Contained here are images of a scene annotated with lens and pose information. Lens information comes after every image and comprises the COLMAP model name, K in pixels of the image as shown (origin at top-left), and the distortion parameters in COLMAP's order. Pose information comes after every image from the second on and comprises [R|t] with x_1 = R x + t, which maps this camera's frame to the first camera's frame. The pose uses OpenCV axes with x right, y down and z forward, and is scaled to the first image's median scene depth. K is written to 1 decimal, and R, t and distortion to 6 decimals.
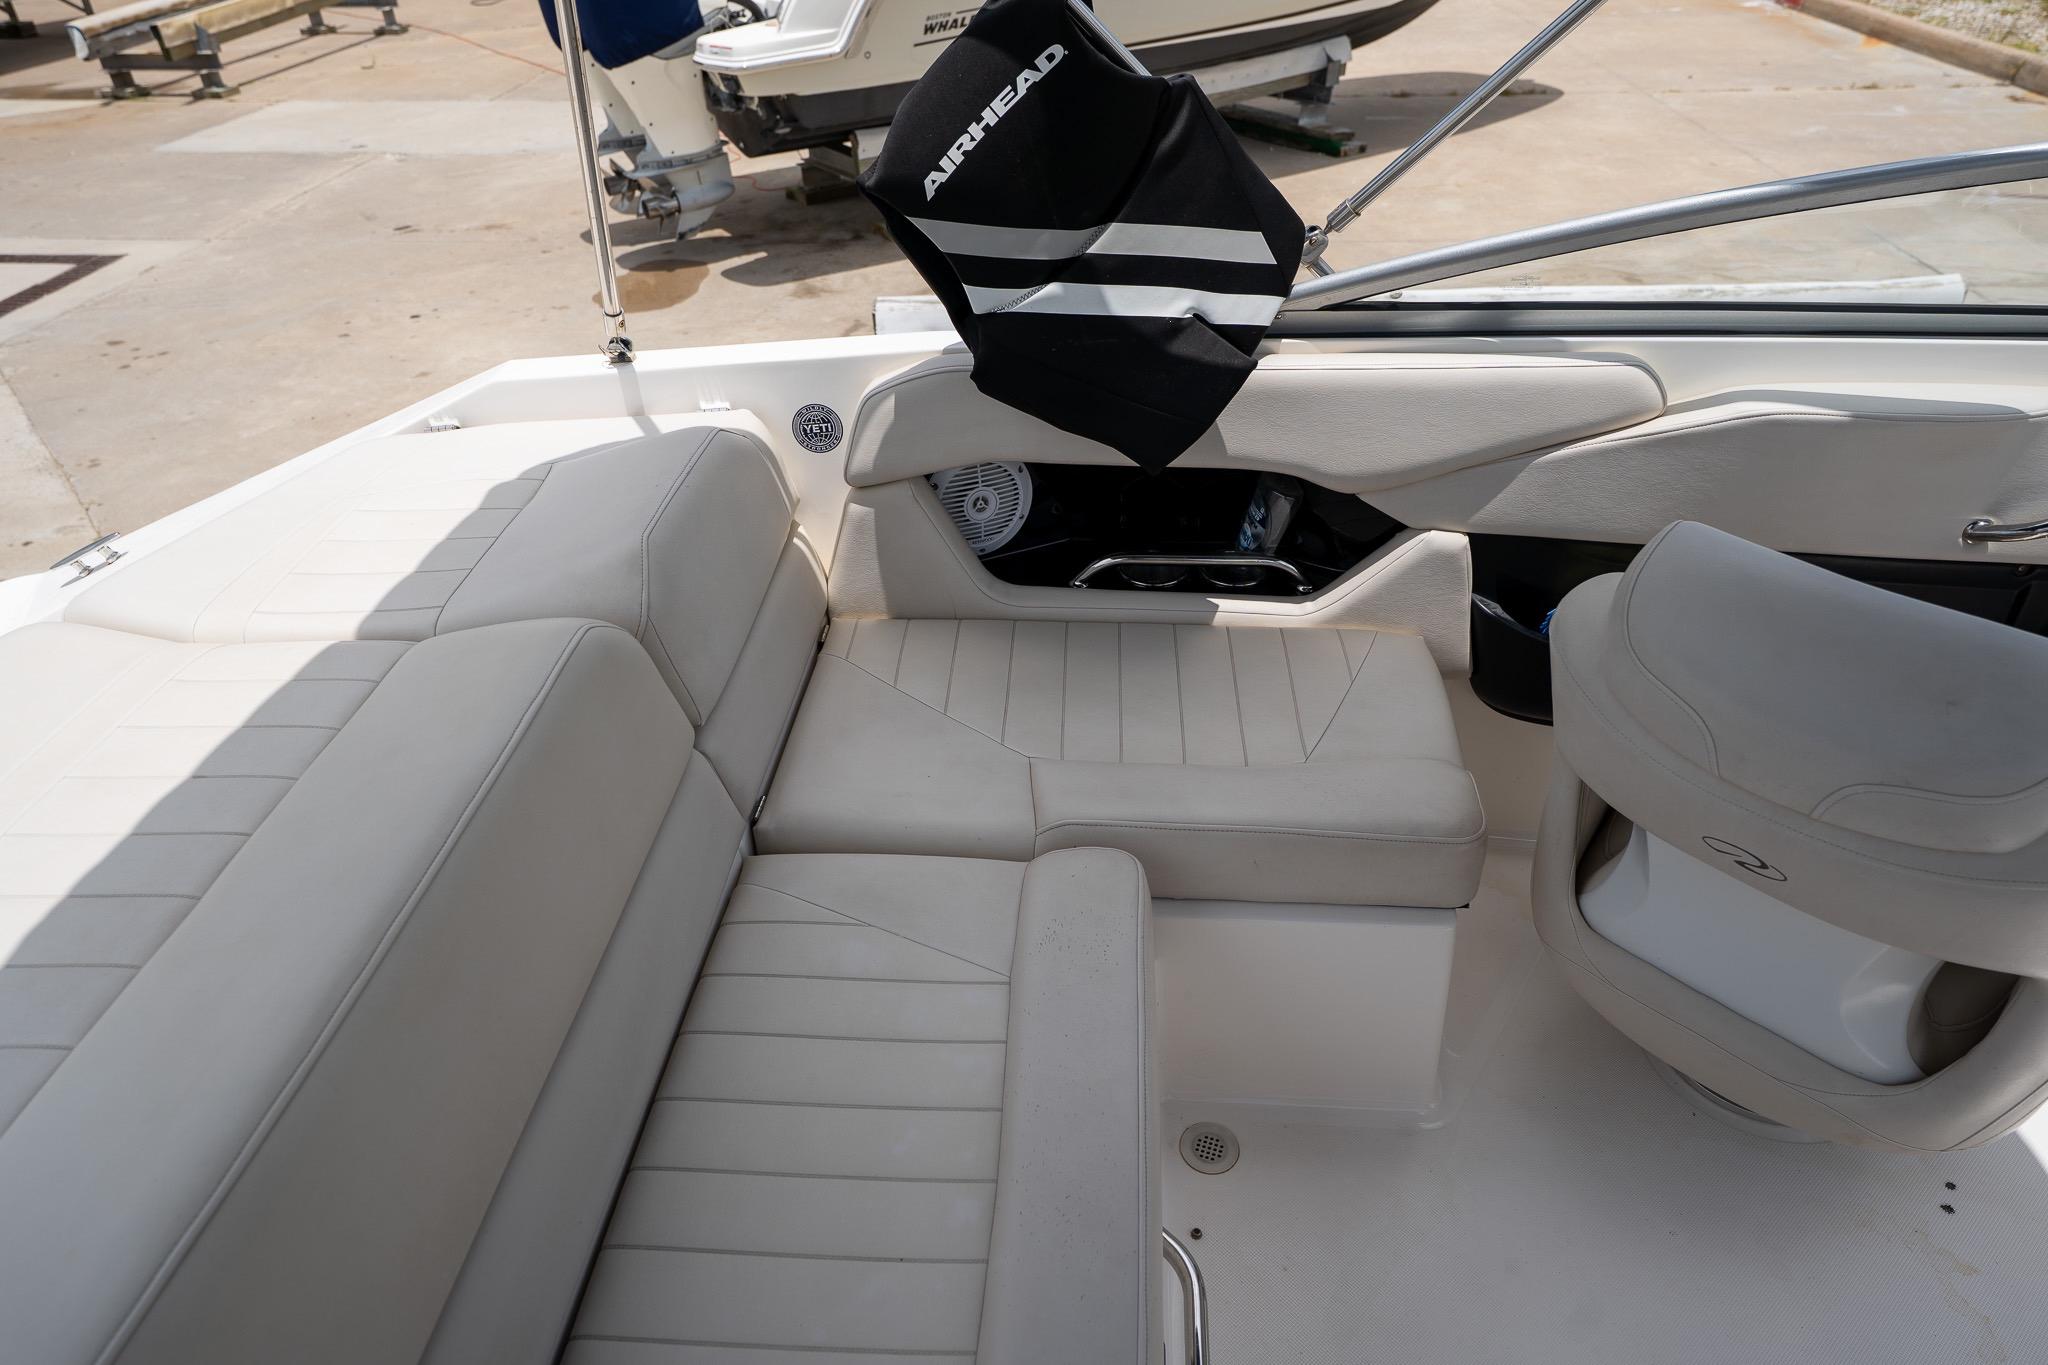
lens RADIAL K [[1304.4, 0, 1024.0], [0, 1304.4, 689.7], [0, 0, 1]] dist [0.007644, 0.010433]
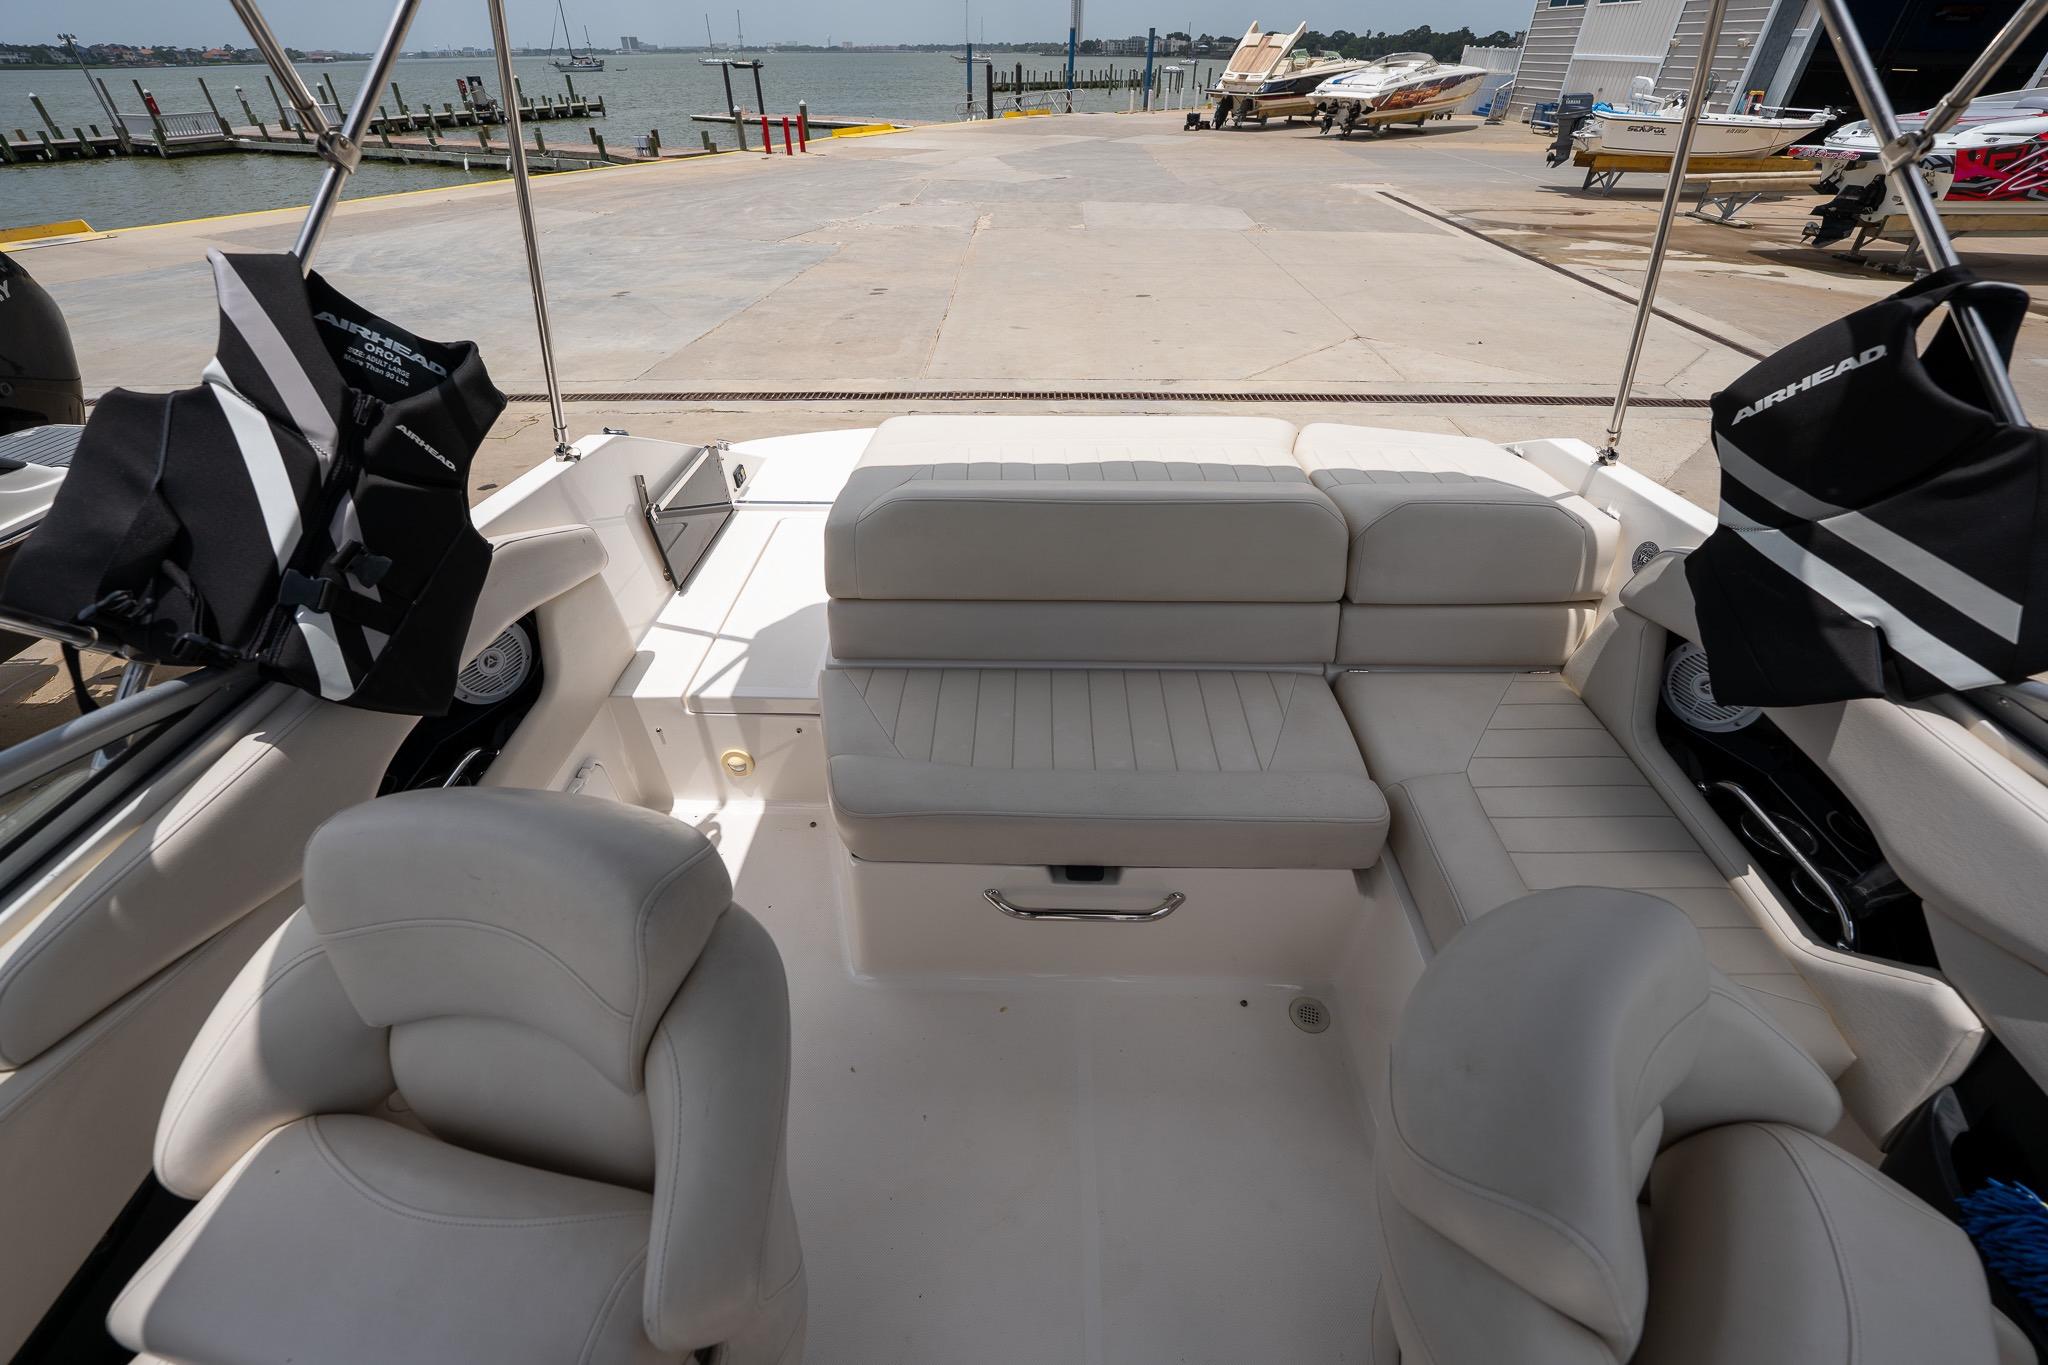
lens RADIAL K [[842.5, 0, 1016.4], [0, 842.5, 681.9], [0, 0, 1]] dist [-0.032257, 0.006164]
pose [[0.052708, 0.623847, -0.779767, 0.582954], [-0.574497, 0.657637, 0.487305, -0.163236], [0.816808, 0.422289, 0.393061, 0.165433]]
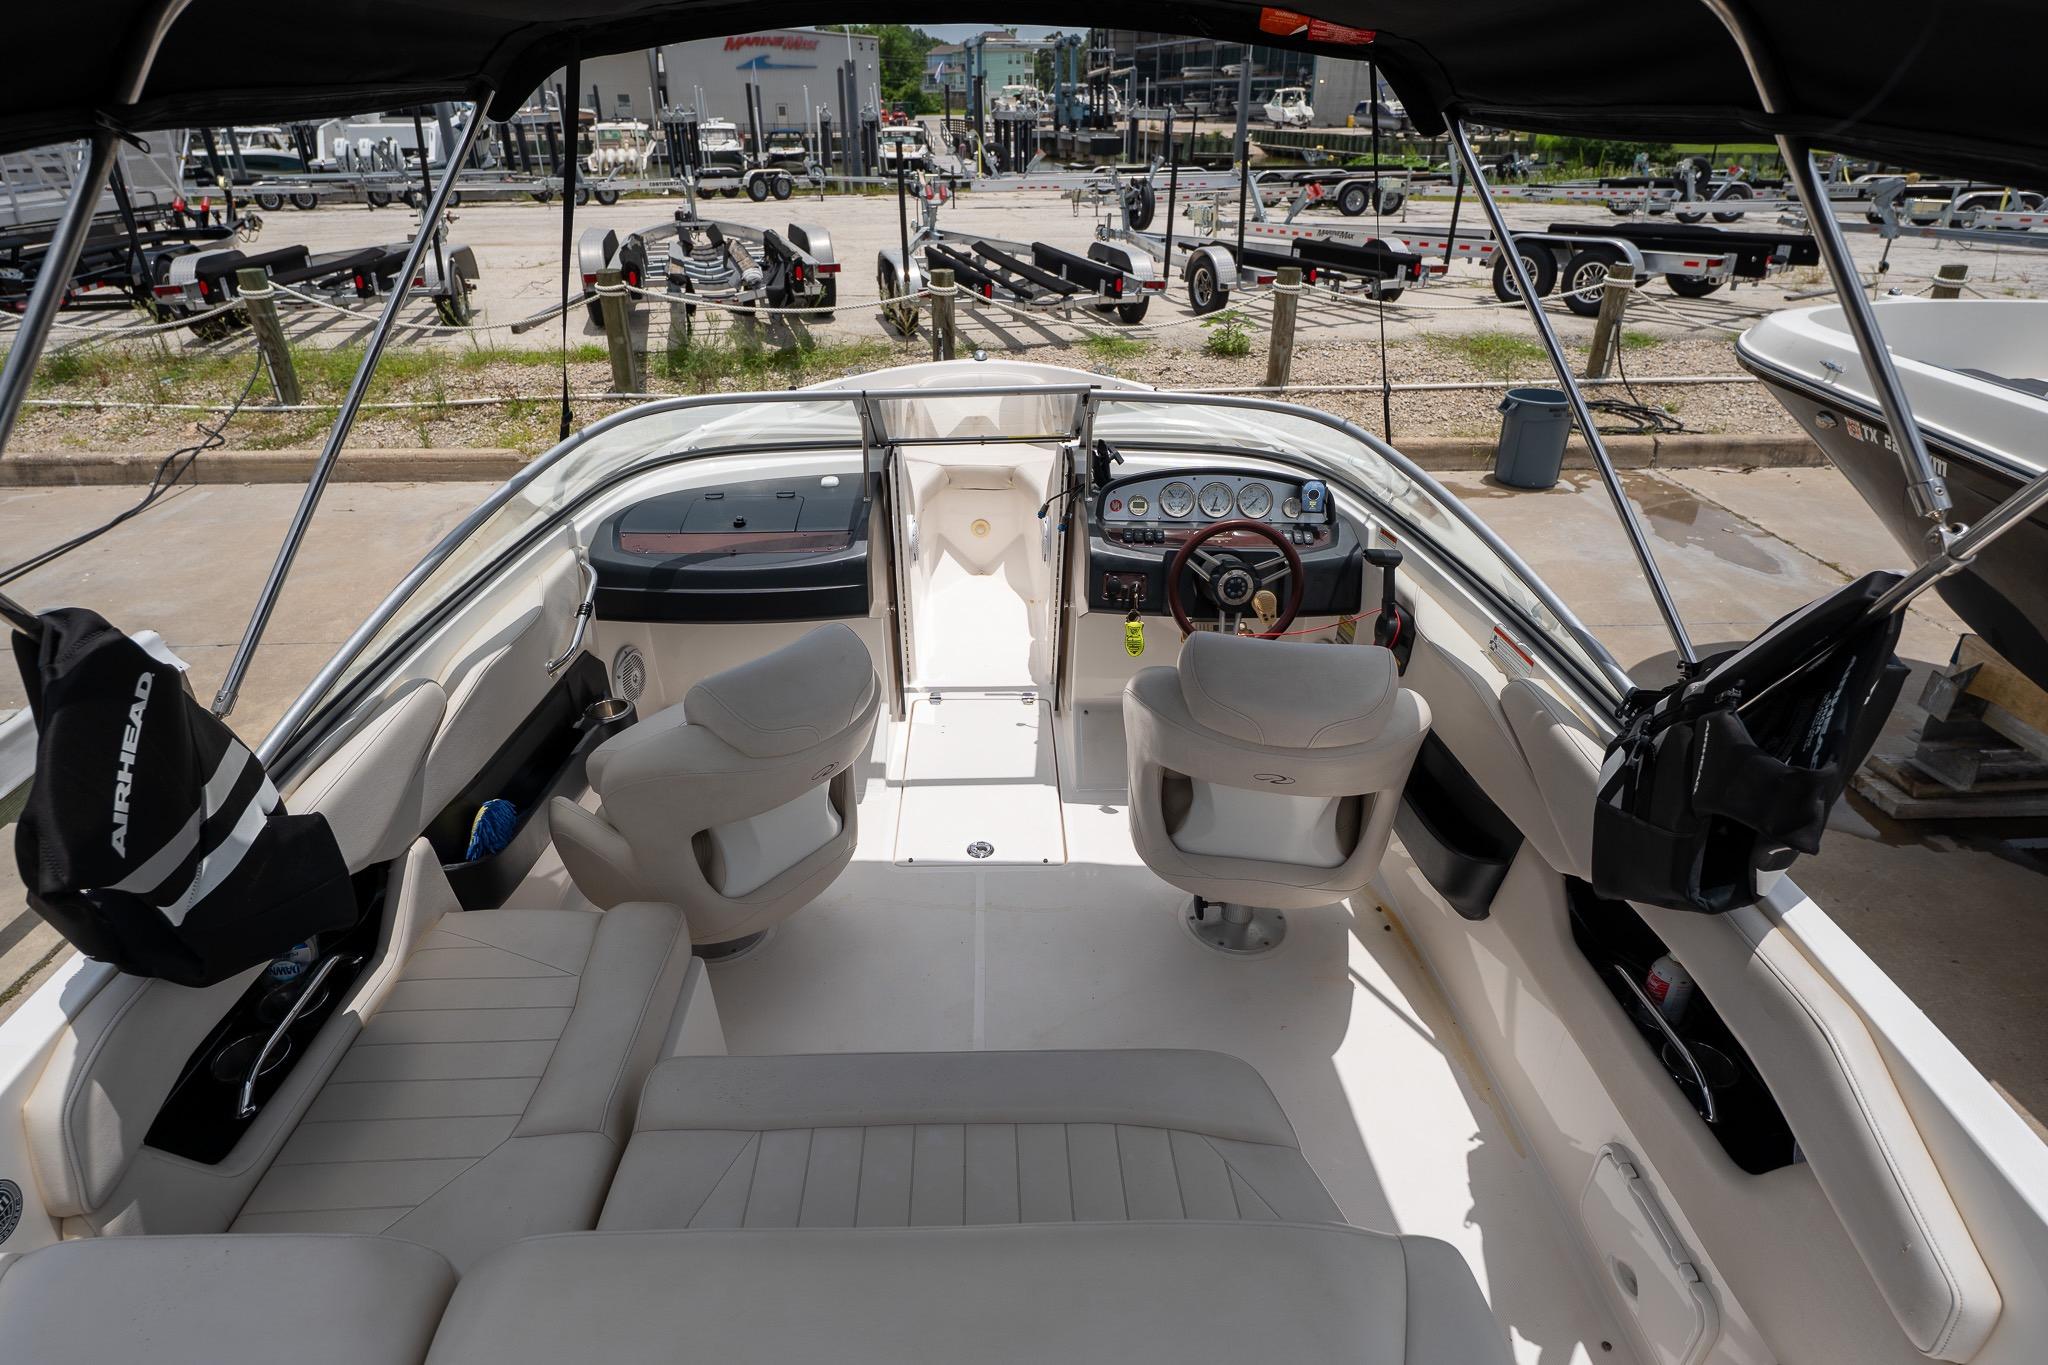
lens RADIAL K [[1135.3, 0, 1010.3], [0, 1135.3, 695.4], [0, 0, 1]] dist [-0.001946, -0.001718]
pose [[-0.095694, -0.454661, 0.885509, -0.698850], [0.575615, 0.700494, 0.421871, -0.365812], [-0.812102, 0.550083, 0.194677, 0.192120]]
